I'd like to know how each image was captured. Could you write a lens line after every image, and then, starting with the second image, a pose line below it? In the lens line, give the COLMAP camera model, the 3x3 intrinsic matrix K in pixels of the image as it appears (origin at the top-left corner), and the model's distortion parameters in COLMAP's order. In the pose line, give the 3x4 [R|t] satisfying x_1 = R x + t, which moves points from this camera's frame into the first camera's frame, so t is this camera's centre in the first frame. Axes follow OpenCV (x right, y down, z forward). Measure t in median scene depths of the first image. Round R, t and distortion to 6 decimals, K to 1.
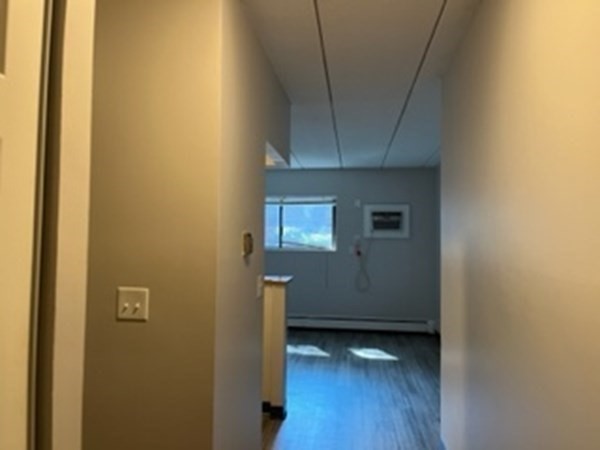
lens RADIAL K [[458.0, 0, 300.9], [0, 458.0, 224.4], [0, 0, 1]] dist [0.059057, -0.062148]
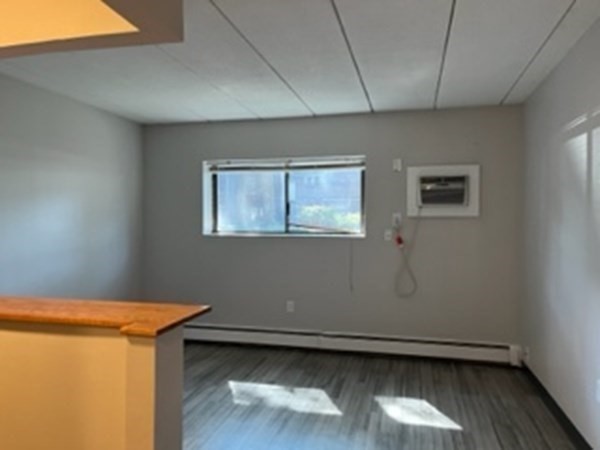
lens RADIAL K [[458.0, 0, 305.5], [0, 458.0, 223.7], [0, 0, 1]] dist [0.059057, -0.062148]
pose [[0.992534, -0.008829, -0.121651, 0.072700], [0.013444, 0.999218, 0.037175, 0.012574], [0.121228, -0.038533, 0.991877, 0.327529]]
